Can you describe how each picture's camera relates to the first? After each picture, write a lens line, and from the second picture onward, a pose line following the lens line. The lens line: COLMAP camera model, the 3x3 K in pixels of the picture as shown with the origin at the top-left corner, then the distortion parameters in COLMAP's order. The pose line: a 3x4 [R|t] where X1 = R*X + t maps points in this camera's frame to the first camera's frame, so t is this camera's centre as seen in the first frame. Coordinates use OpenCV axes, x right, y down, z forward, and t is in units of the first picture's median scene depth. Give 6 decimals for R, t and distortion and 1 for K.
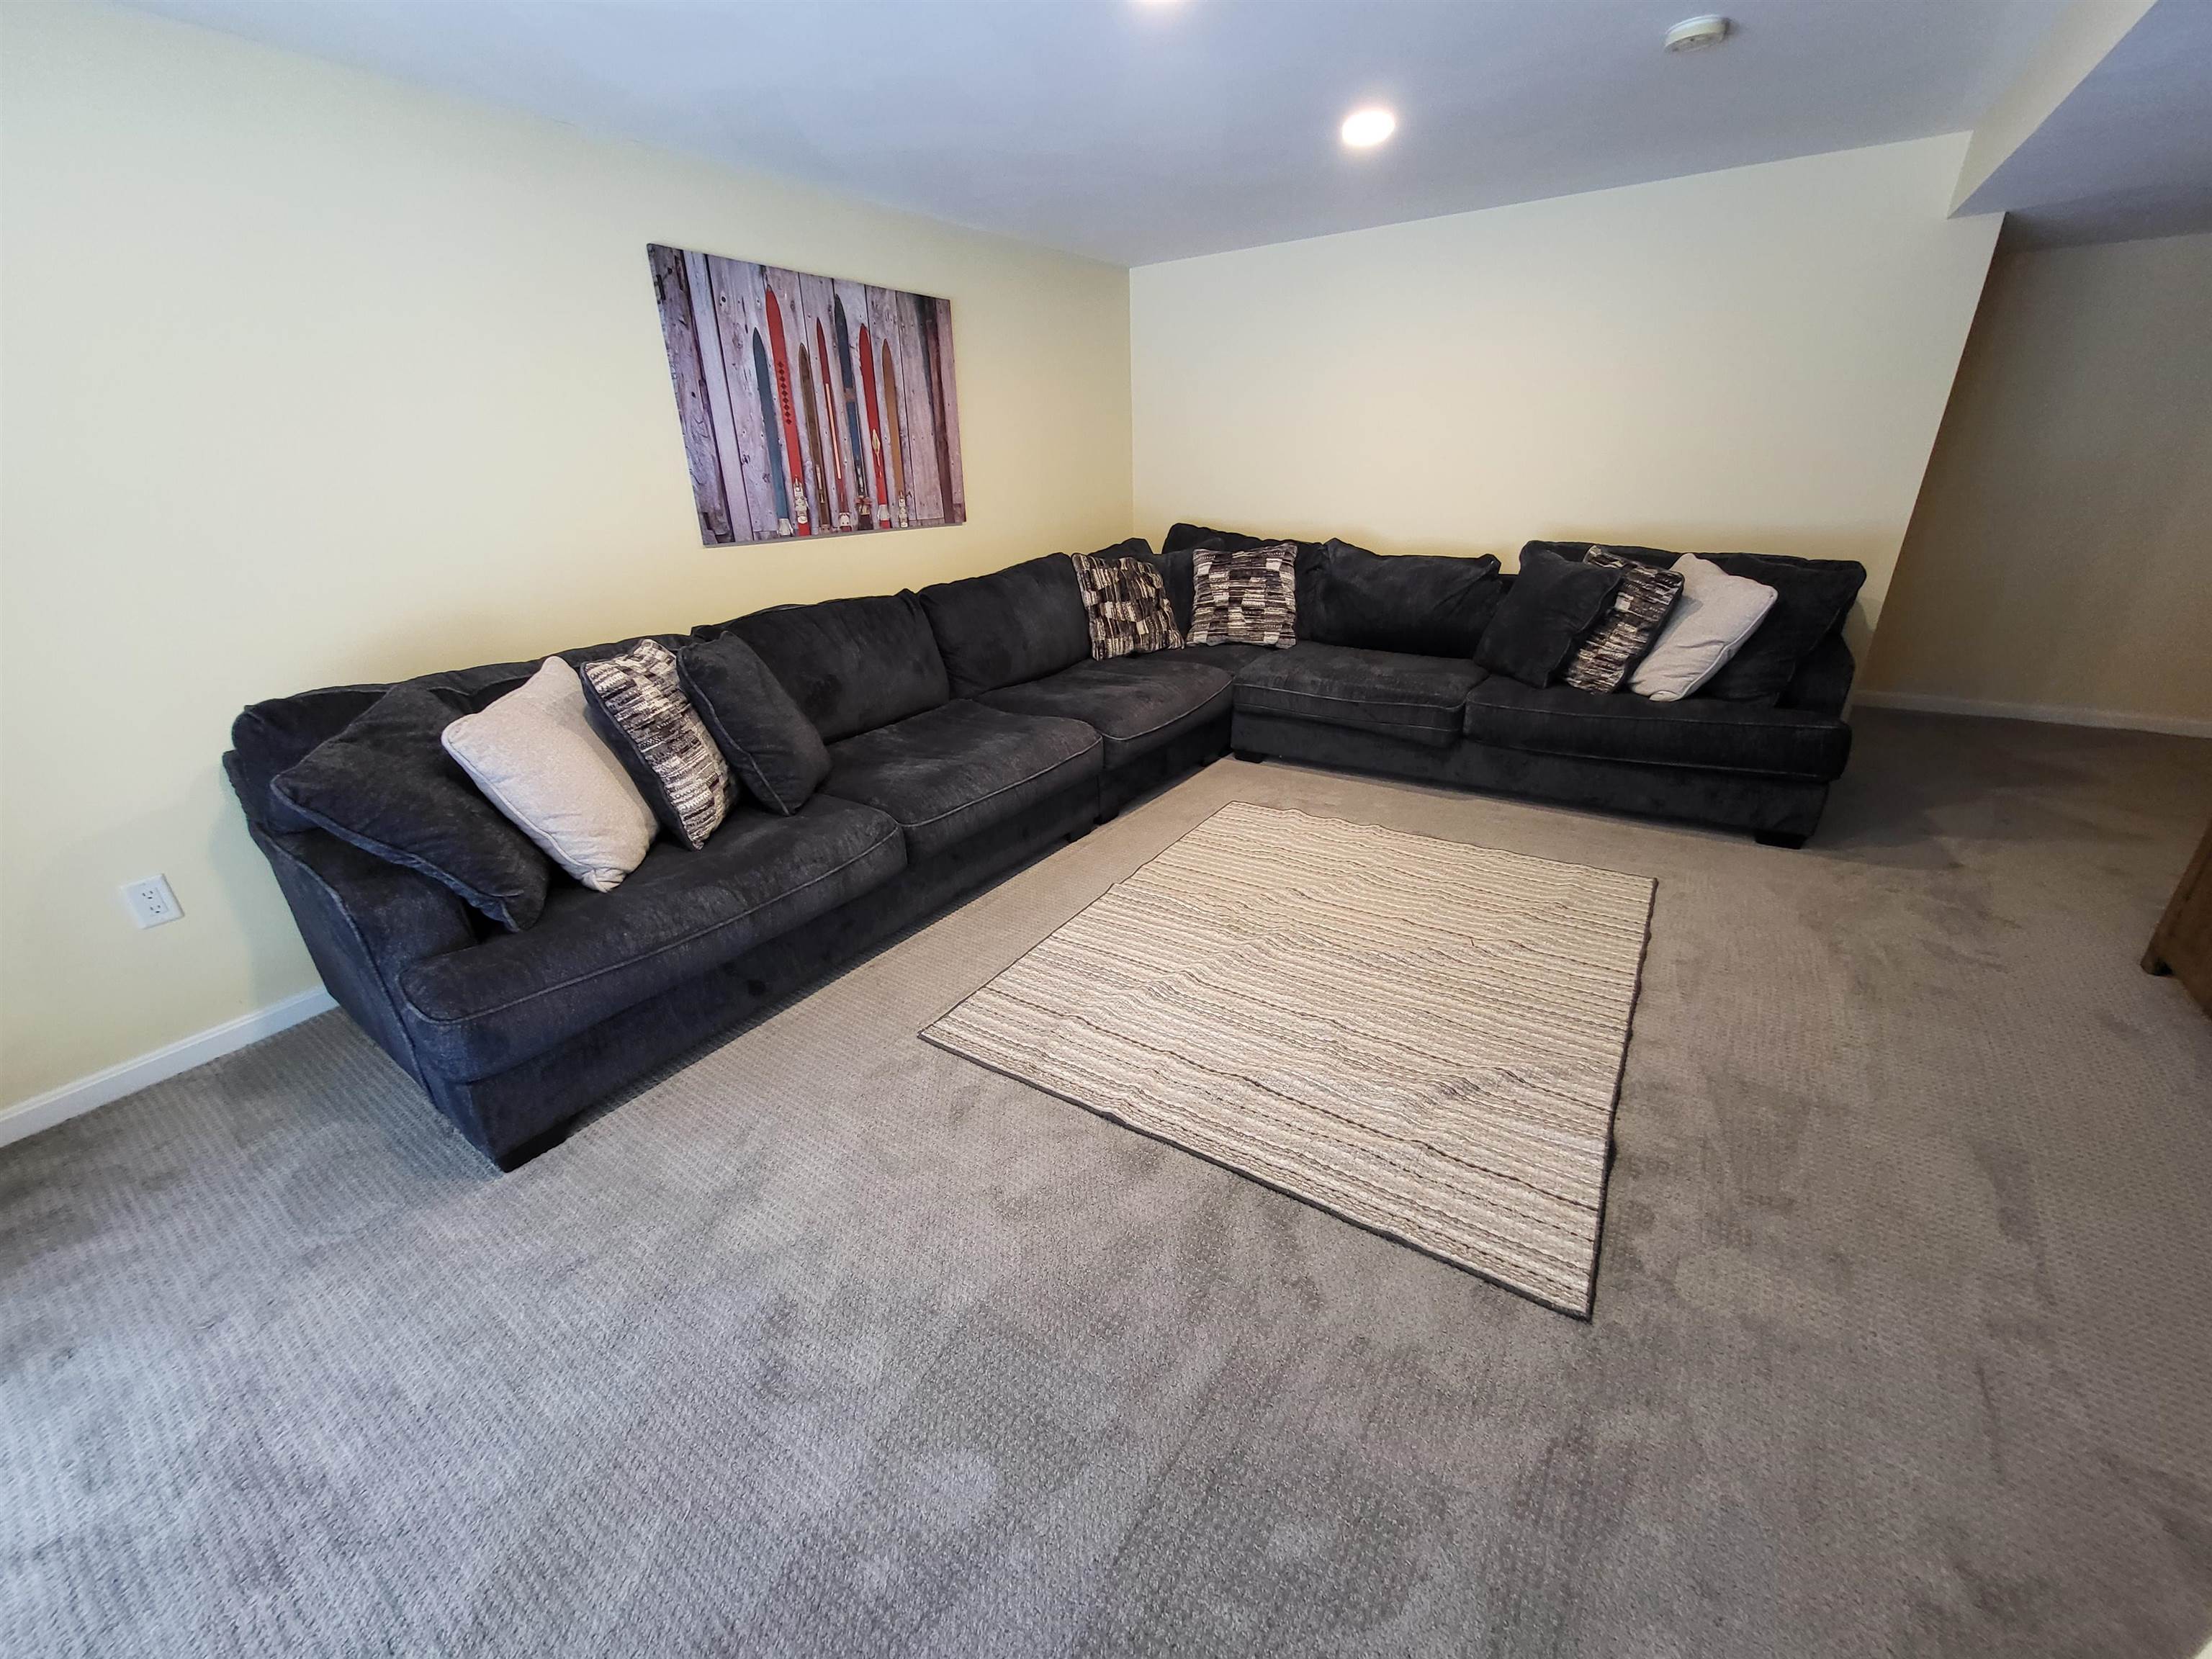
lens RADIAL K [[885.7, 0, 1100.0], [0, 885.7, 833.7], [0, 0, 1]] dist [0.001357, 0.000090]
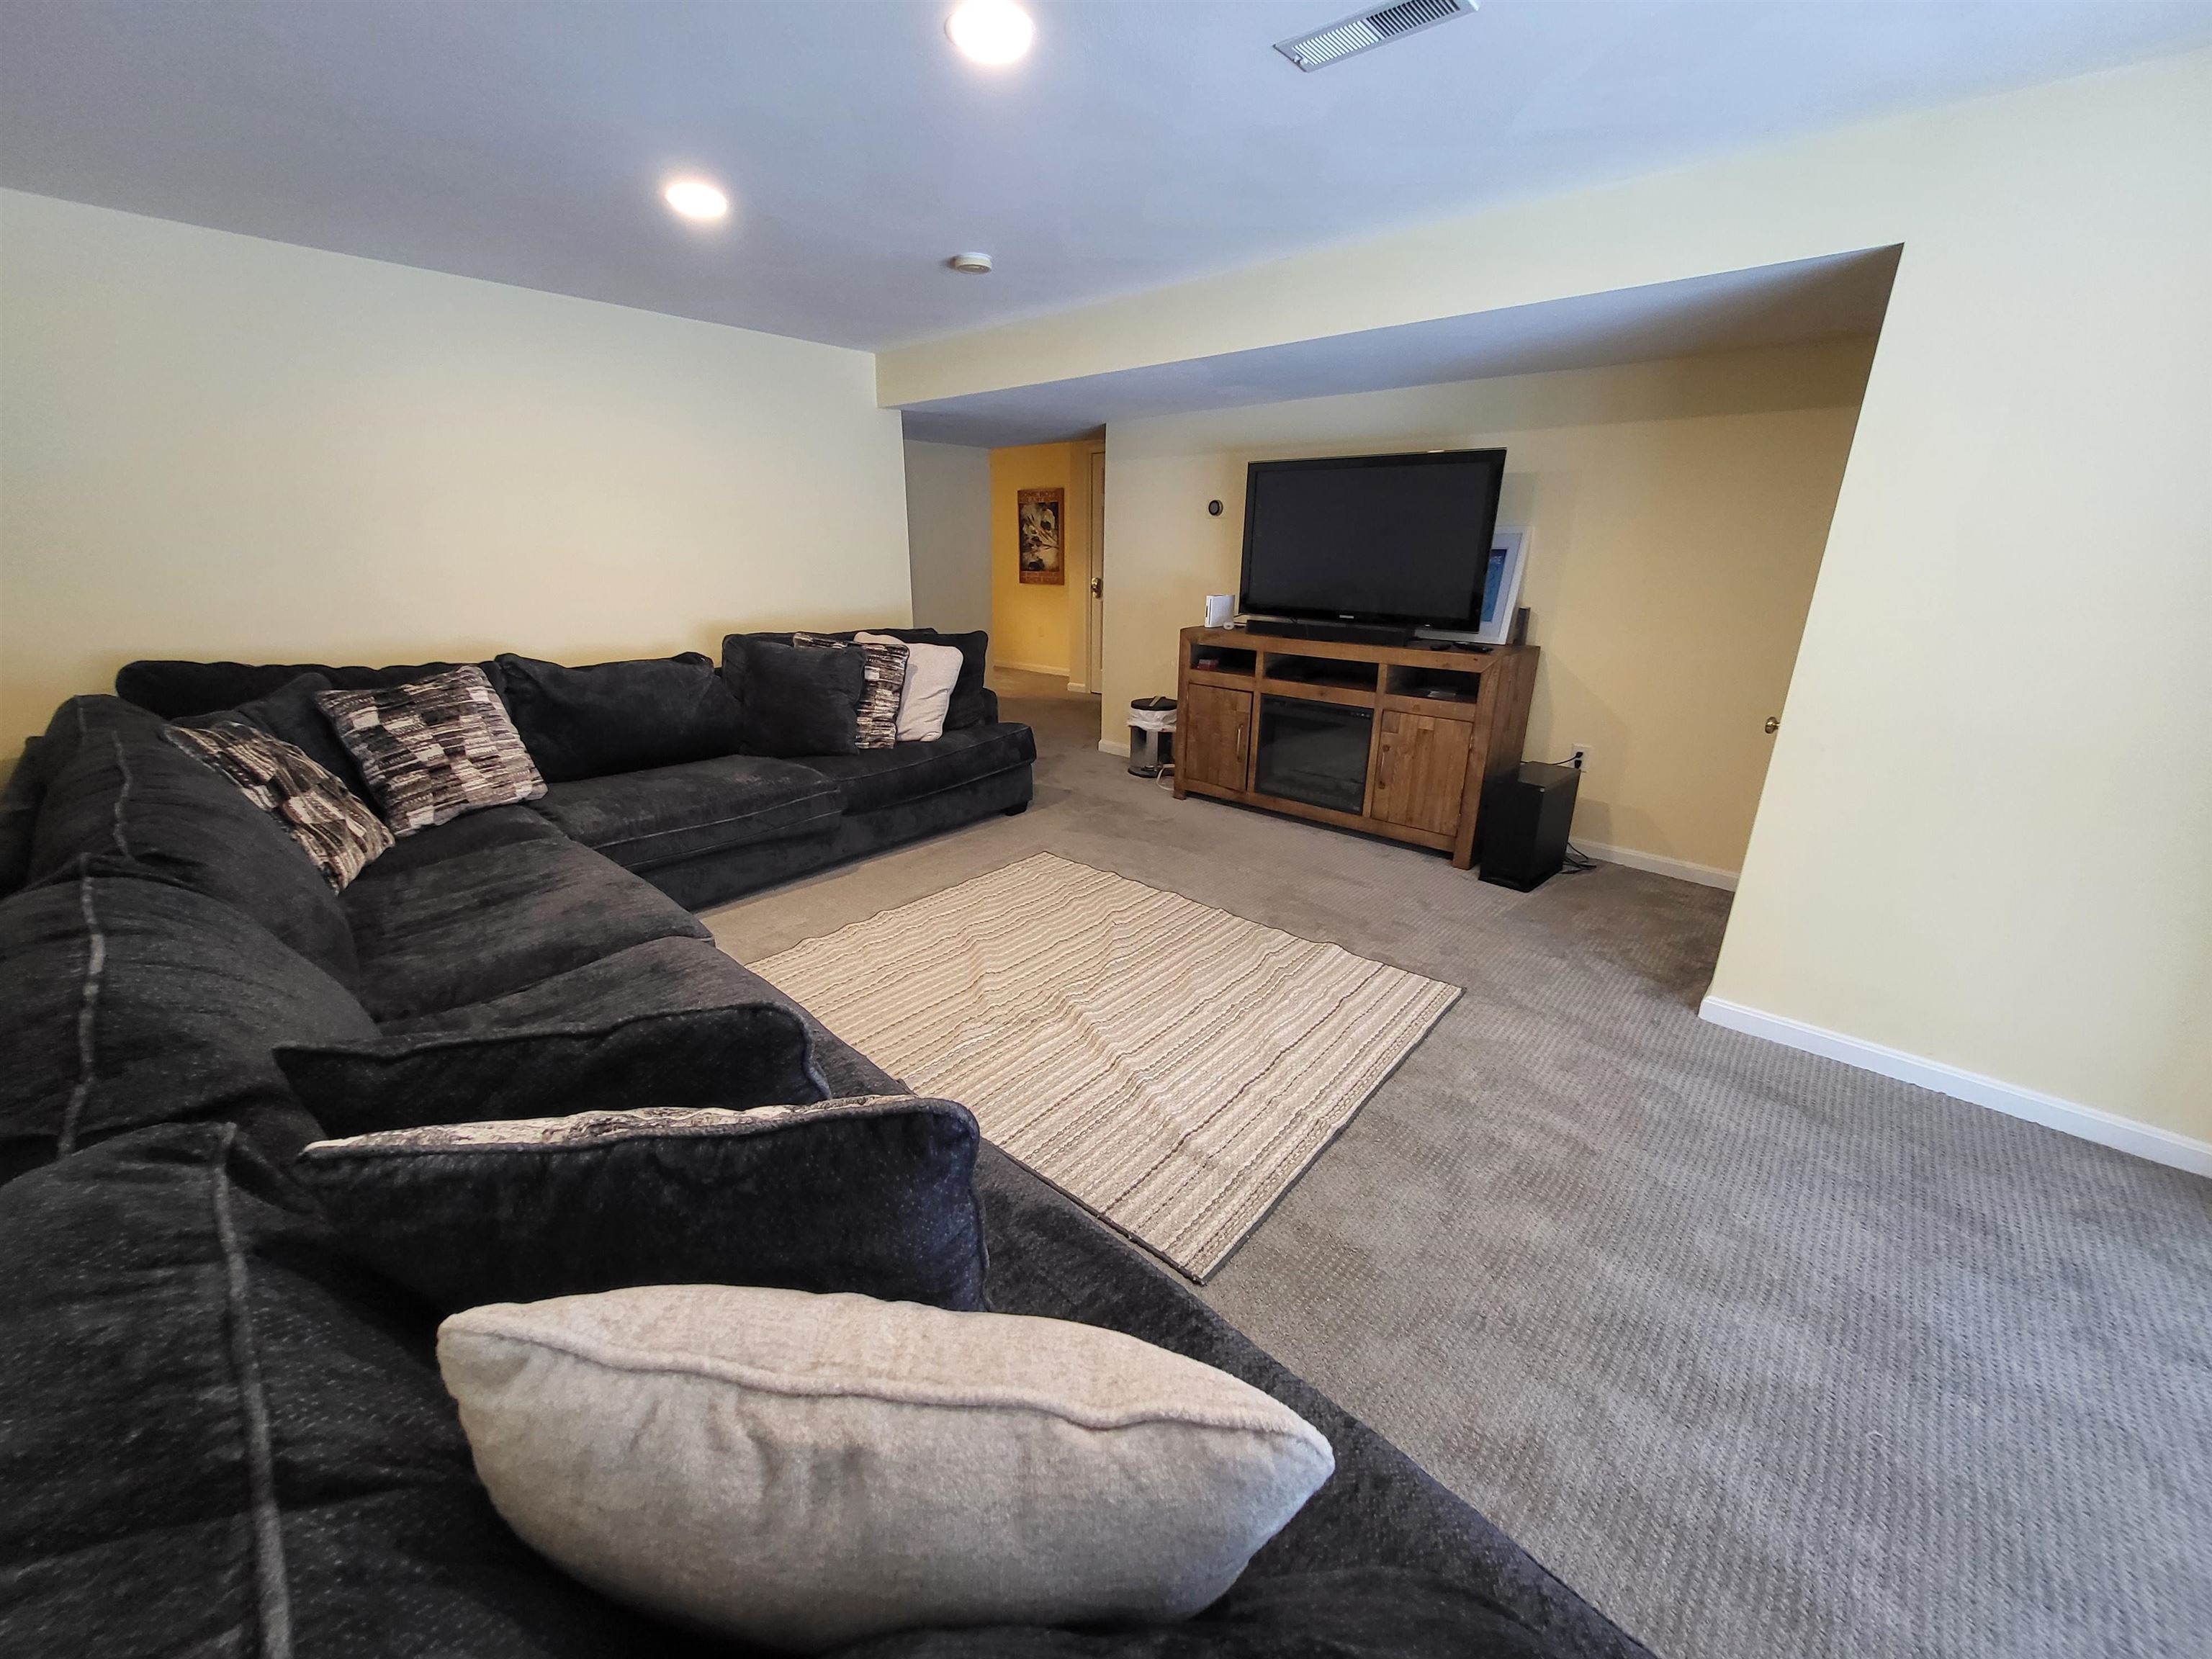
lens RADIAL K [[854.2, 0, 1095.4], [0, 854.2, 826.0], [0, 0, 1]] dist [0.000128, 0.000012]
pose [[0.126012, -0.284960, 0.950220, -0.510899], [0.379422, 0.898872, 0.219245, -0.203117], [-0.916602, 0.332907, 0.221389, 0.505726]]
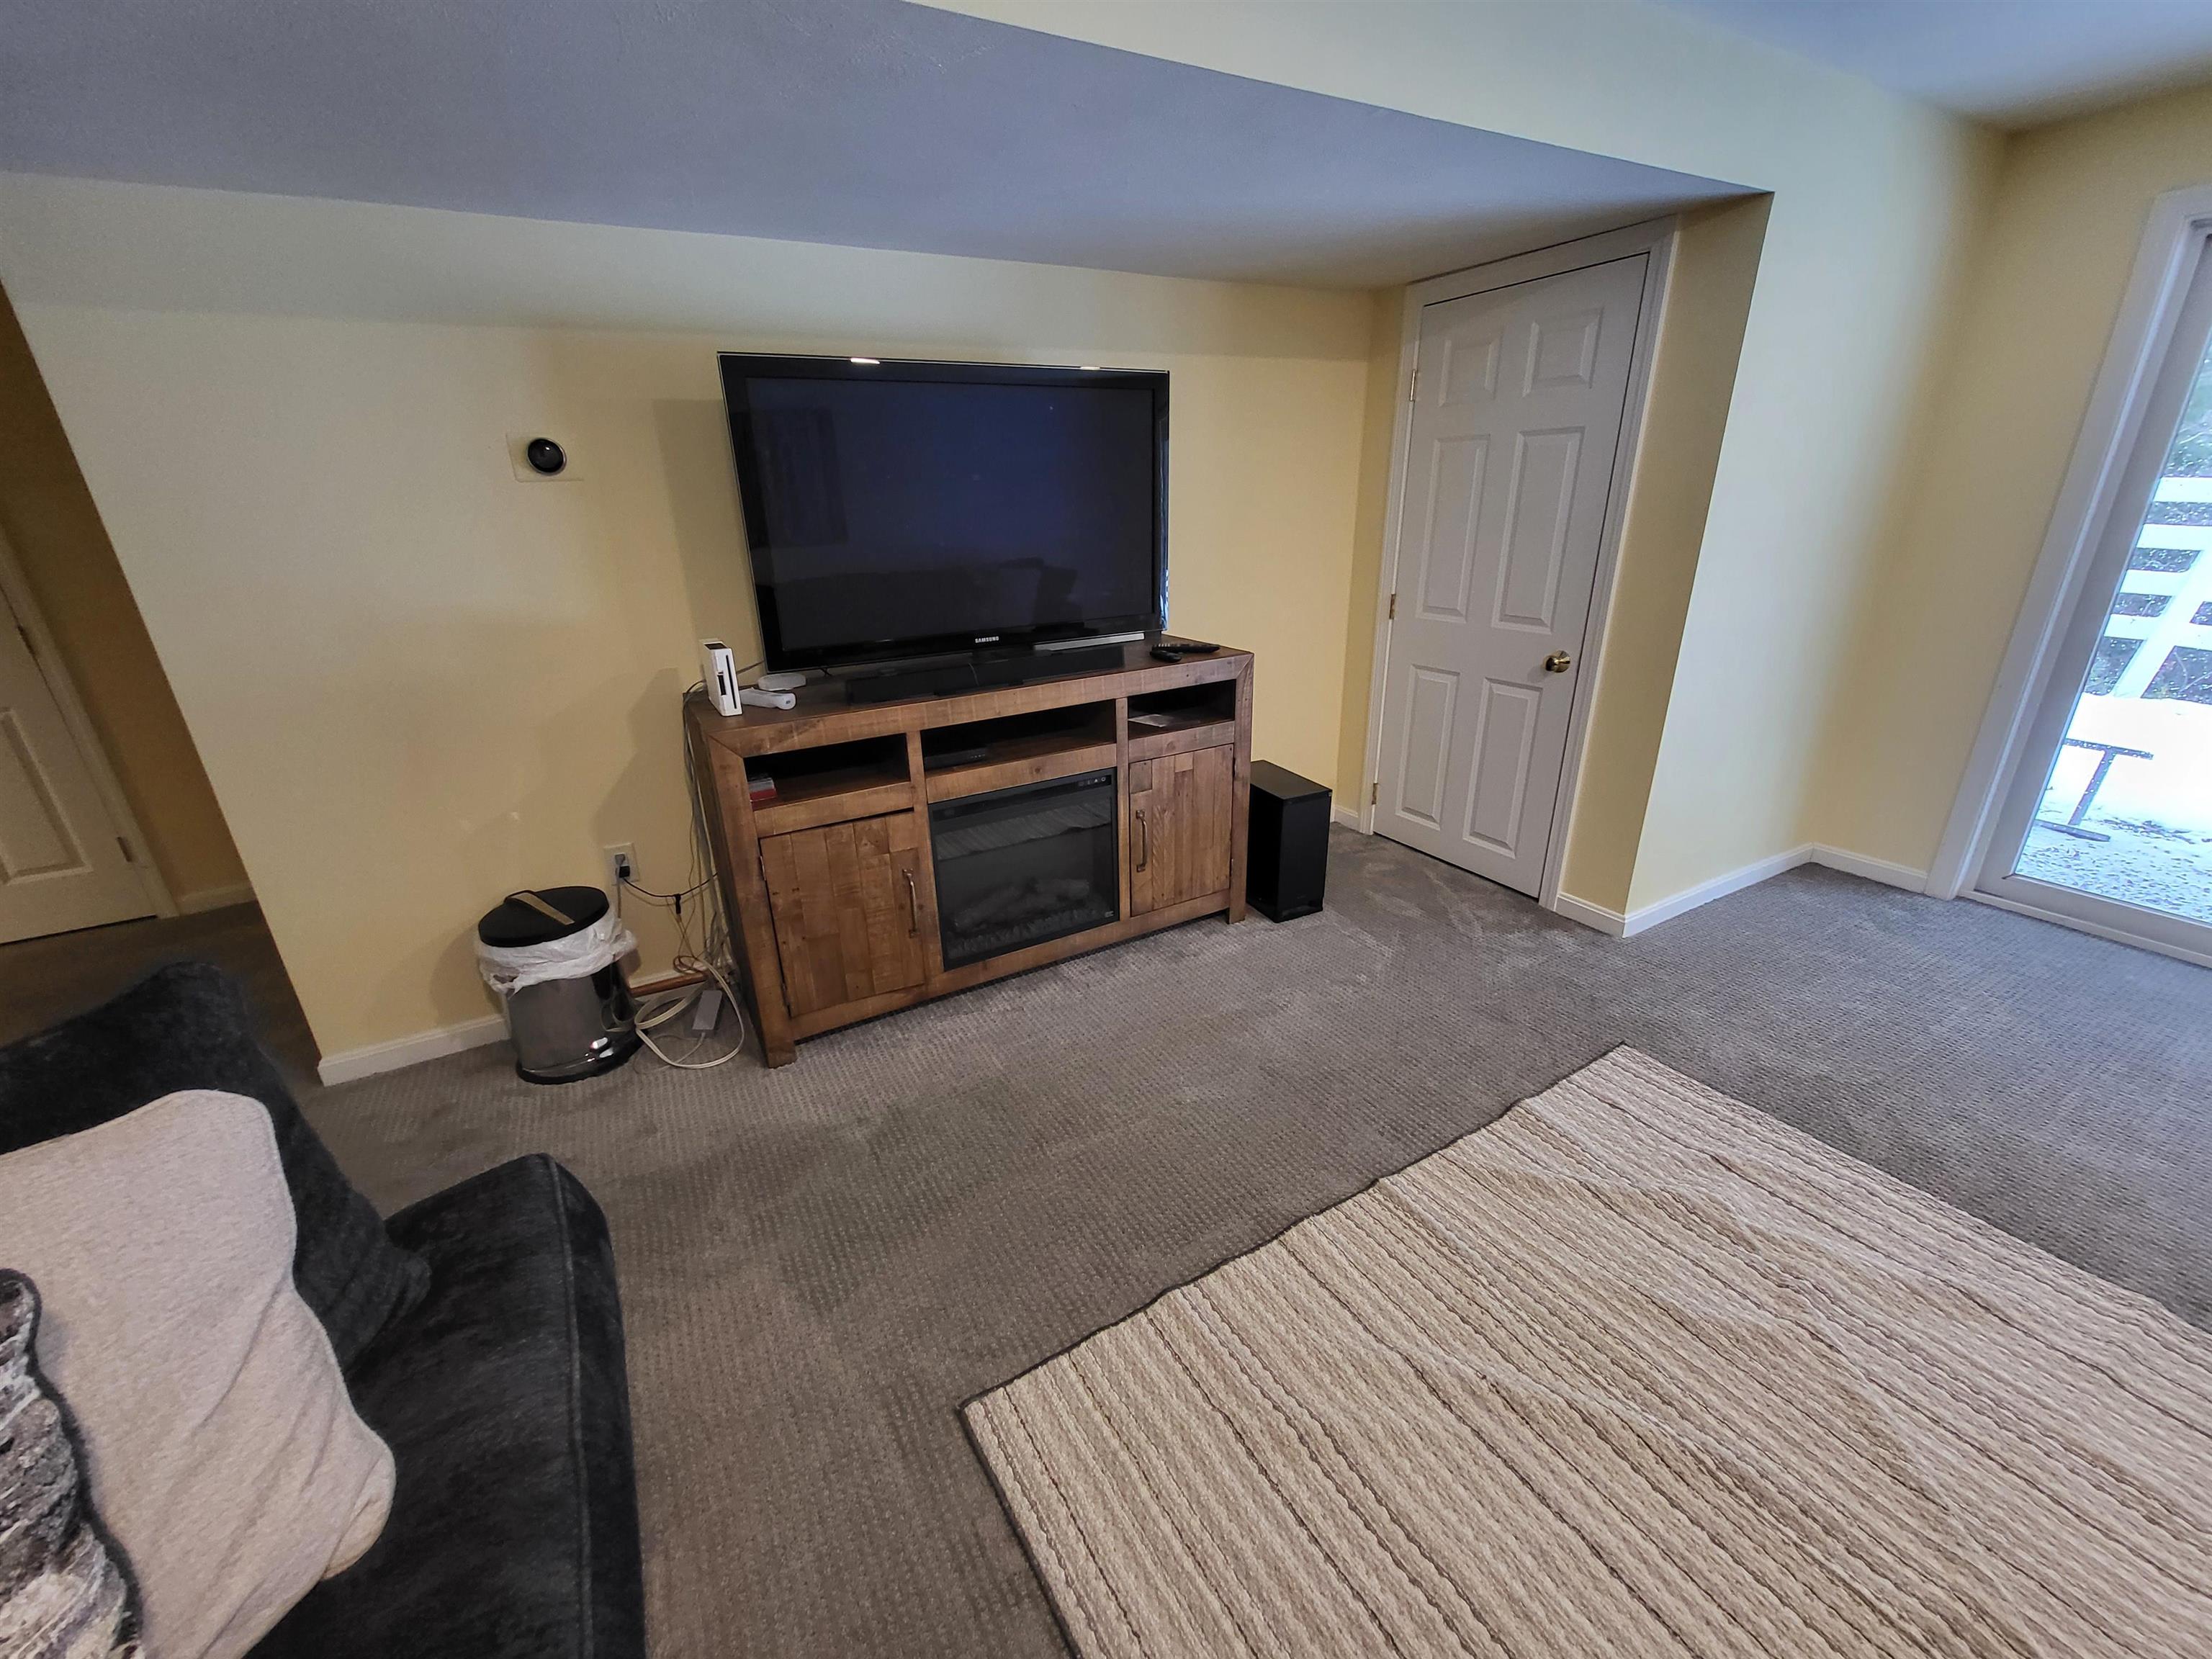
lens RADIAL K [[875.0, 0, 1097.1], [0, 875.0, 820.7], [0, 0, 1]] dist [0.000095, -0.000077]
pose [[-0.894655, -0.097853, 0.435911, 0.314325], [0.231077, 0.733711, 0.638961, -0.403276], [-0.382357, 0.672378, -0.633806, 0.875658]]
